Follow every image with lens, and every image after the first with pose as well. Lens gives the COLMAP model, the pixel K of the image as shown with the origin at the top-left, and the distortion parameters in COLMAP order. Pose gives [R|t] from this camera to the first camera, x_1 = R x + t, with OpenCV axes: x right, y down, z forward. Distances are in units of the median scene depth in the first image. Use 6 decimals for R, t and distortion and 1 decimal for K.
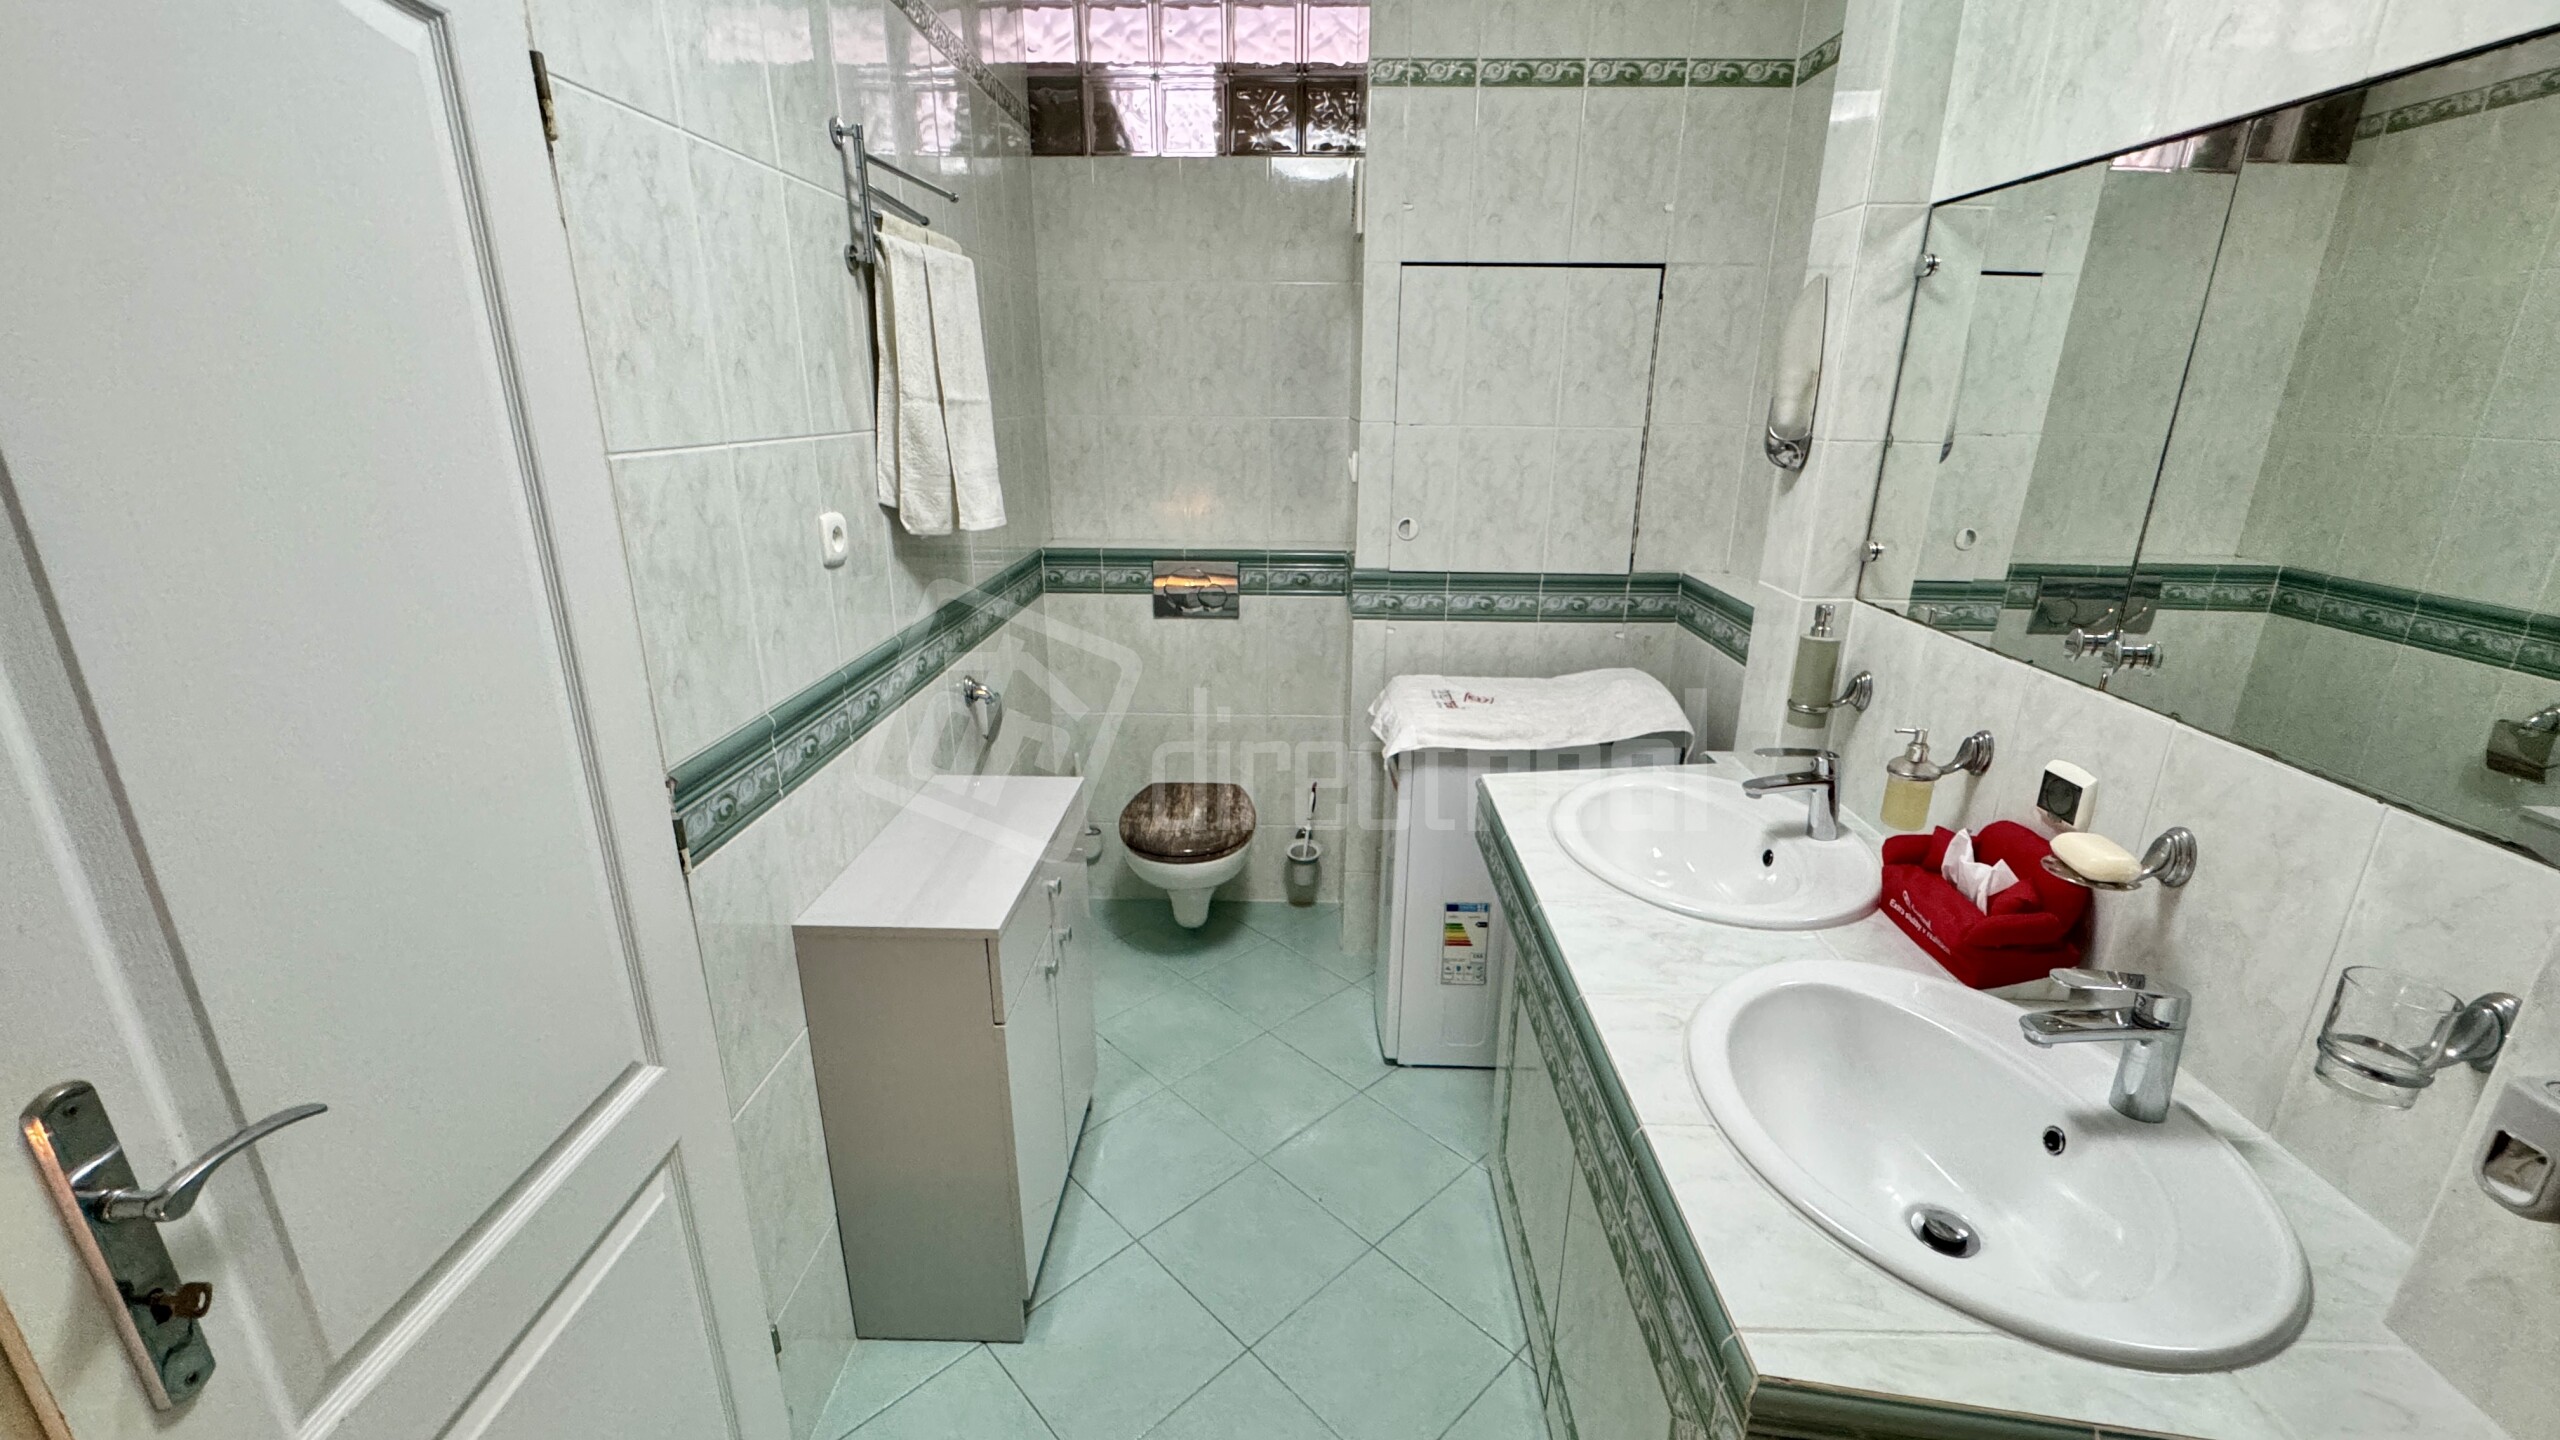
lens RADIAL K [[1019.2, 0, 1283.9], [0, 1019.2, 715.2], [0, 0, 1]] dist [-0.003508, 0.000299]
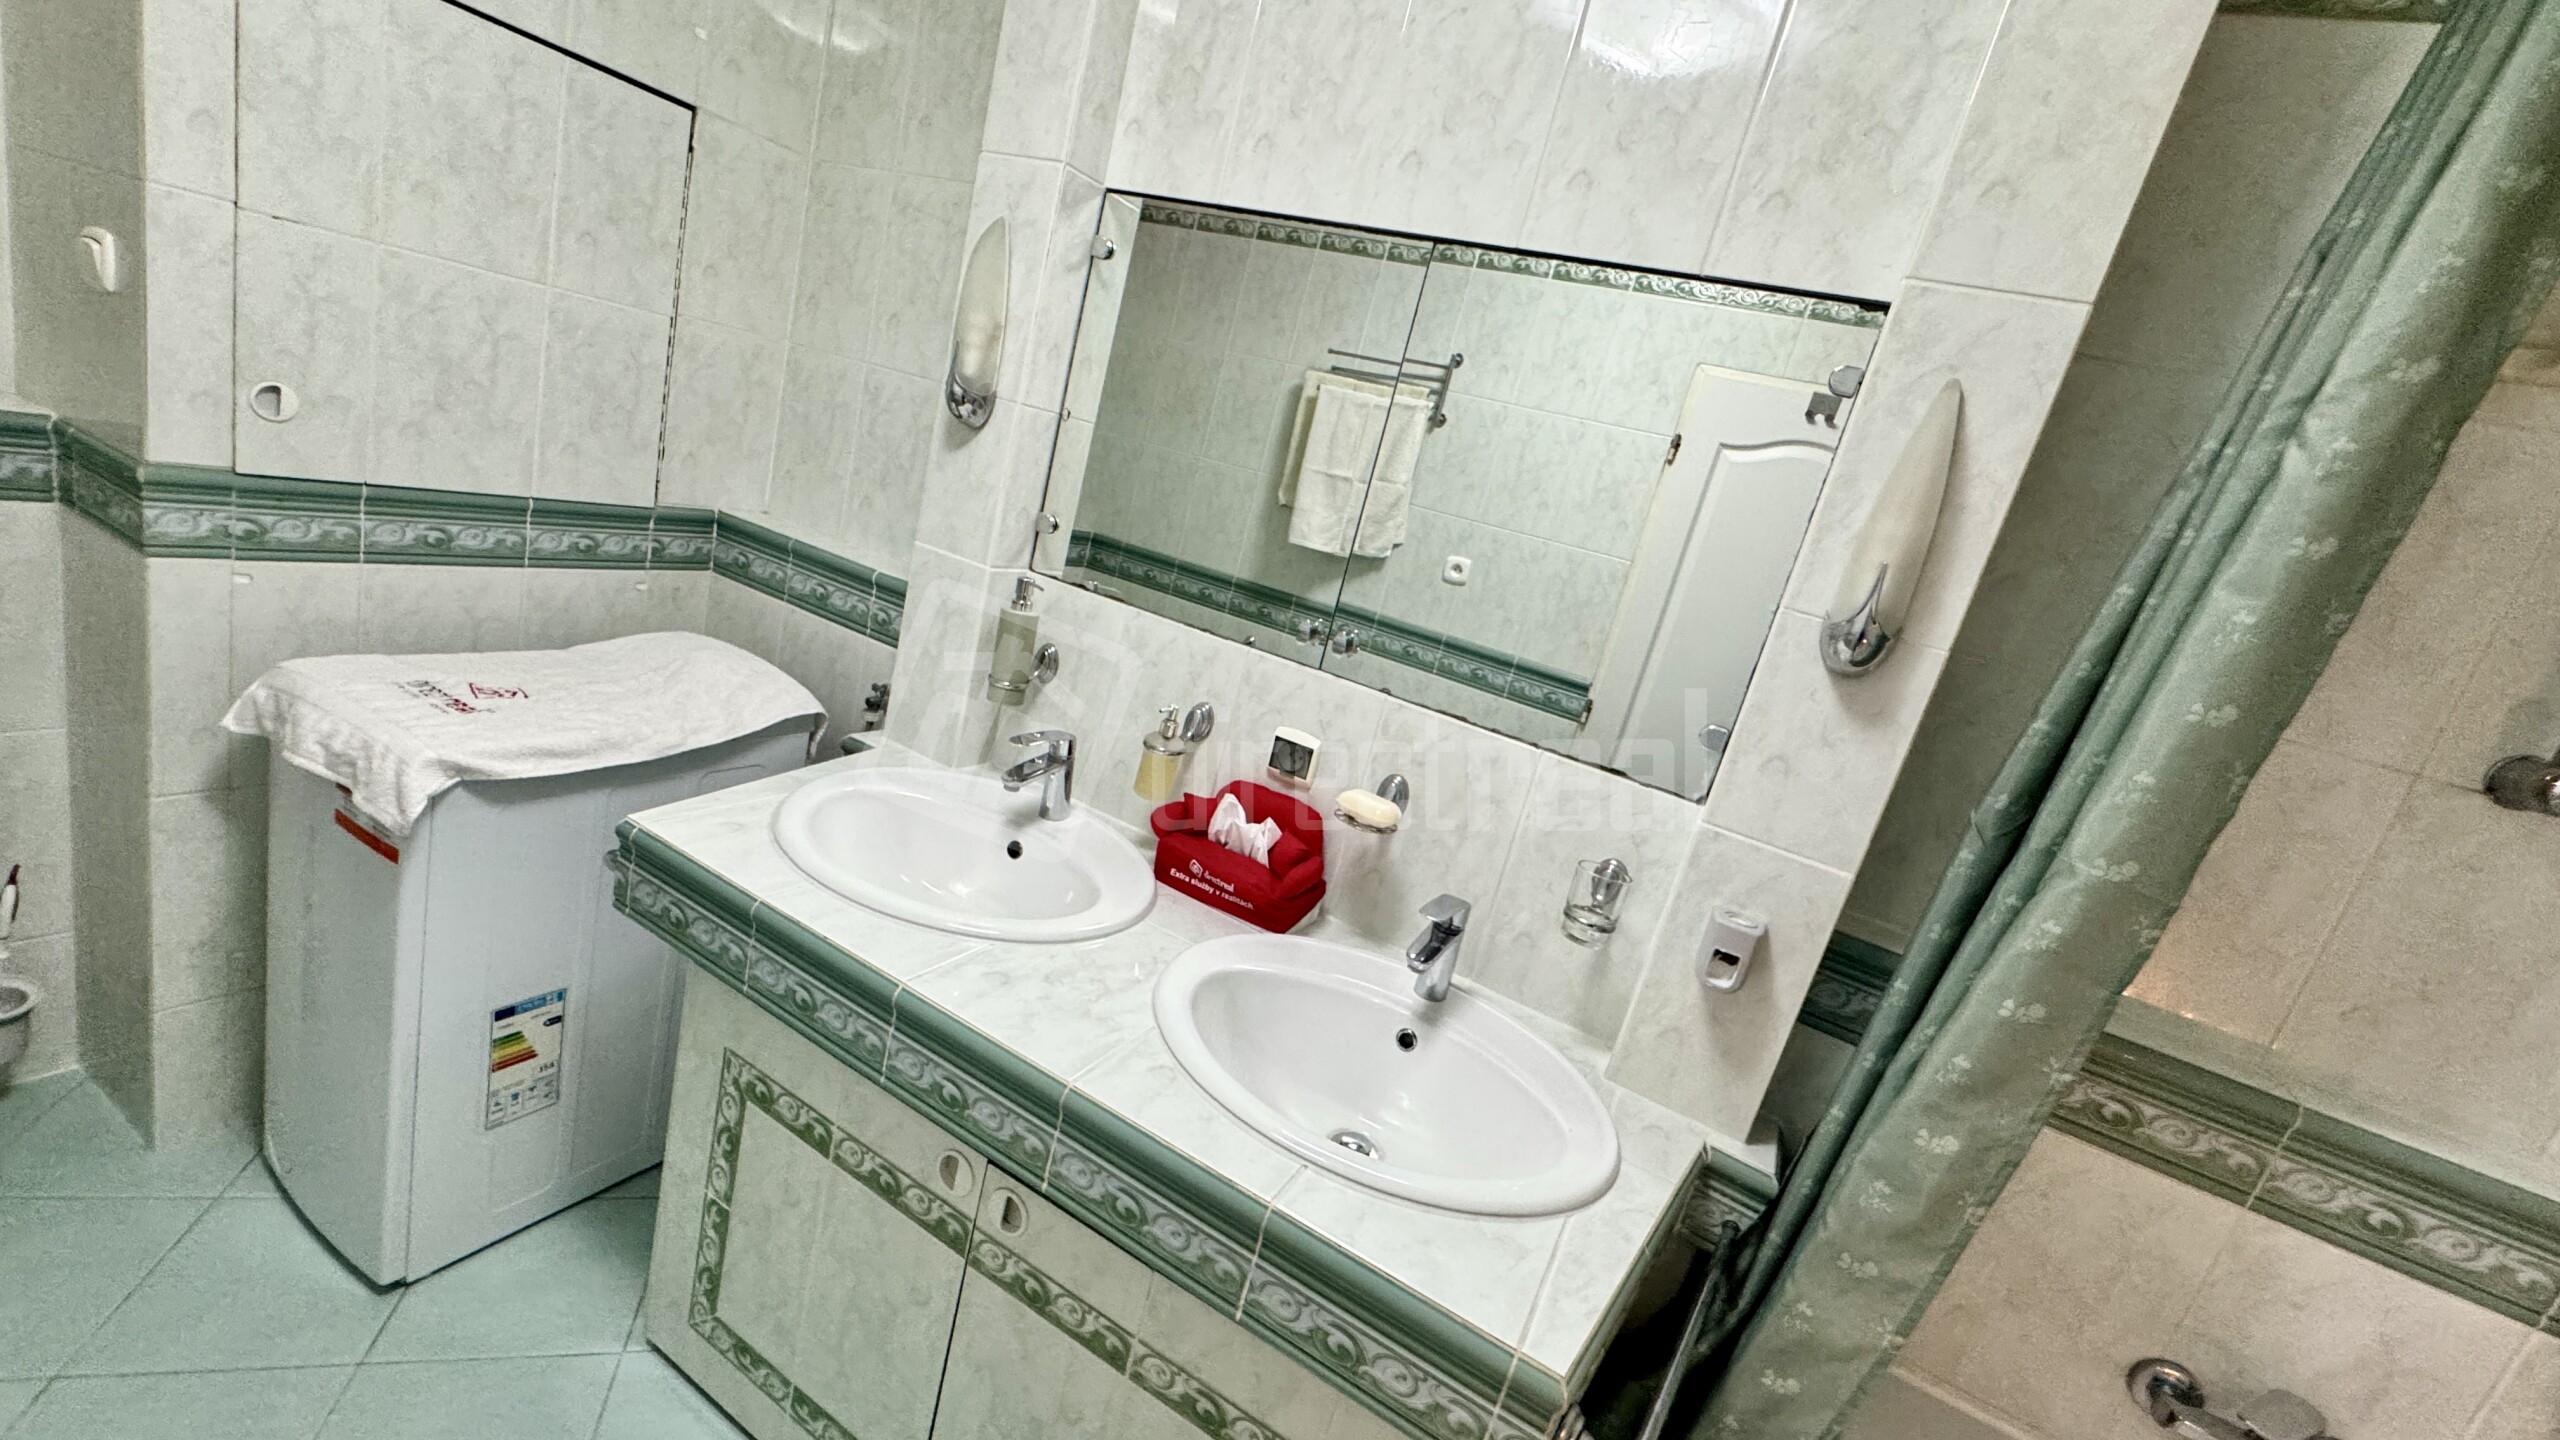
lens RADIAL K [[1019.2, 0, 1263.7], [0, 1019.2, 721.4], [0, 0, 1]] dist [-0.003508, 0.000299]
pose [[0.438559, -0.115899, 0.891198, -0.185847], [0.033651, 0.993072, 0.112588, -0.056747], [-0.898072, -0.019387, 0.439420, 0.280123]]
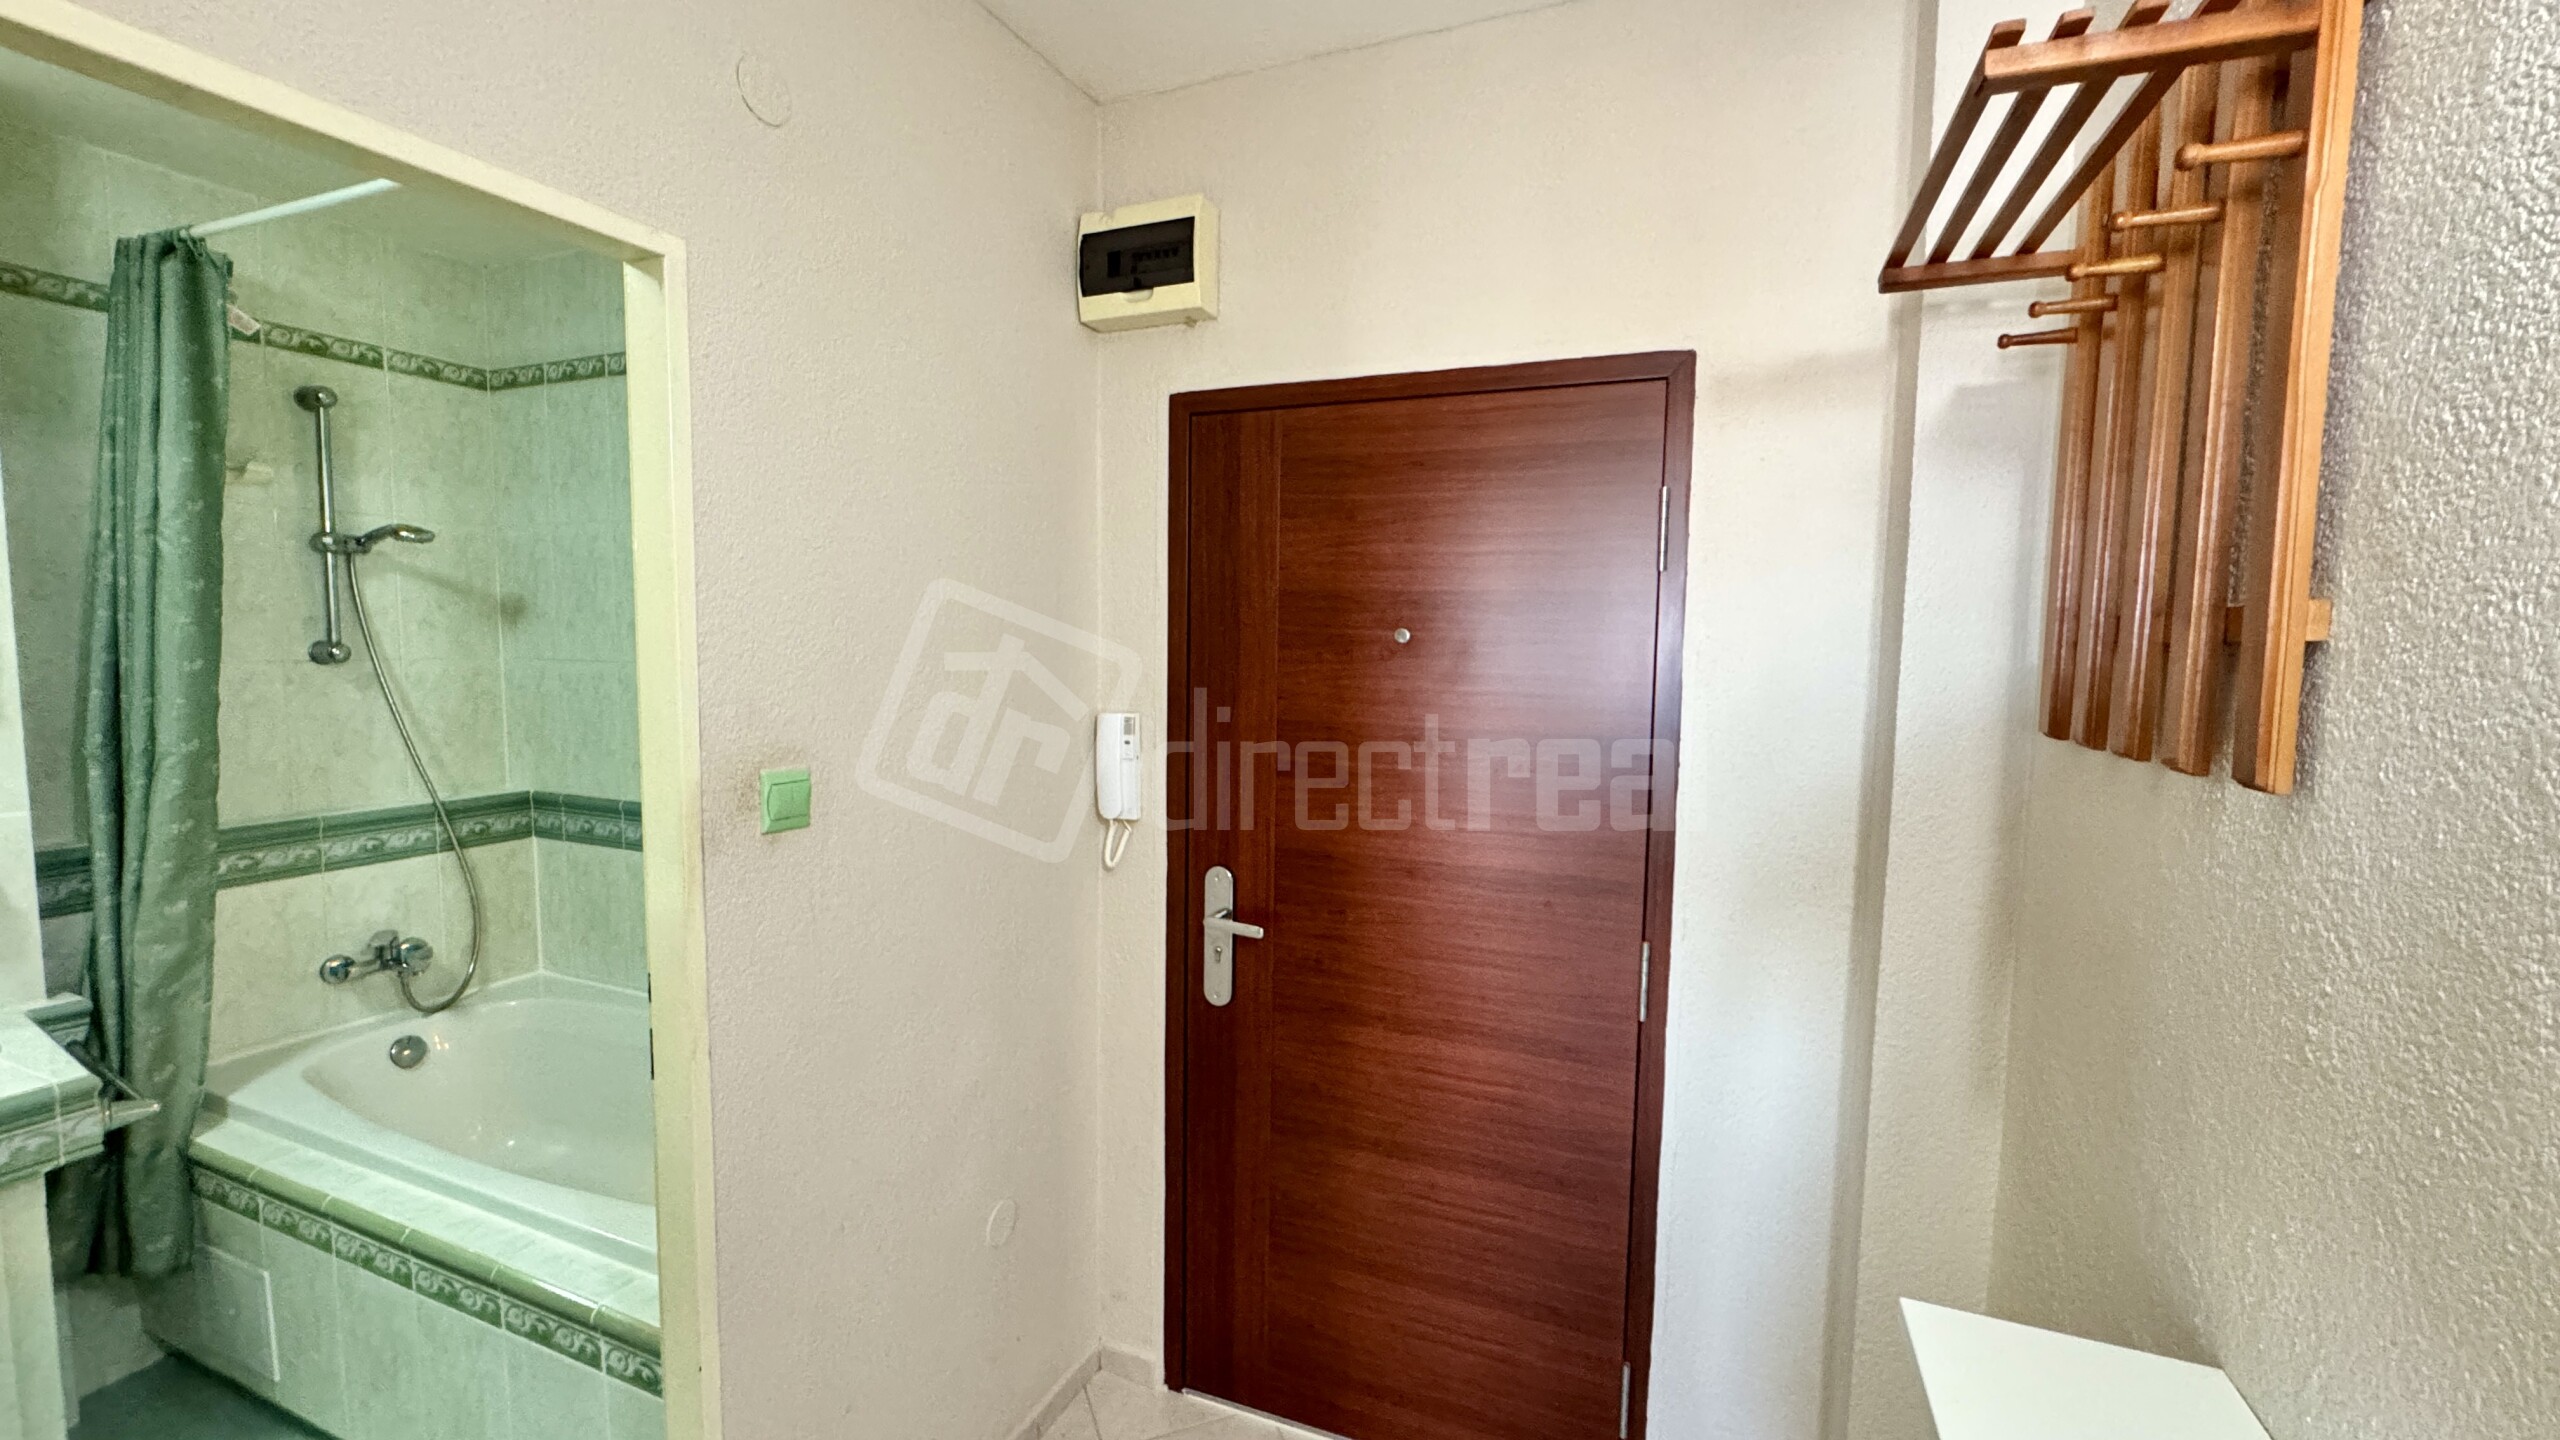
lens RADIAL K [[1019.2, 0, 1268.0], [0, 1019.2, 703.4], [0, 0, 1]] dist [-0.003508, 0.000299]
pose [[-0.930494, -0.038591, 0.364269, -0.845204], [0.098934, 0.931002, 0.351350, -0.185644], [-0.352694, 0.362968, -0.862474, 0.559666]]
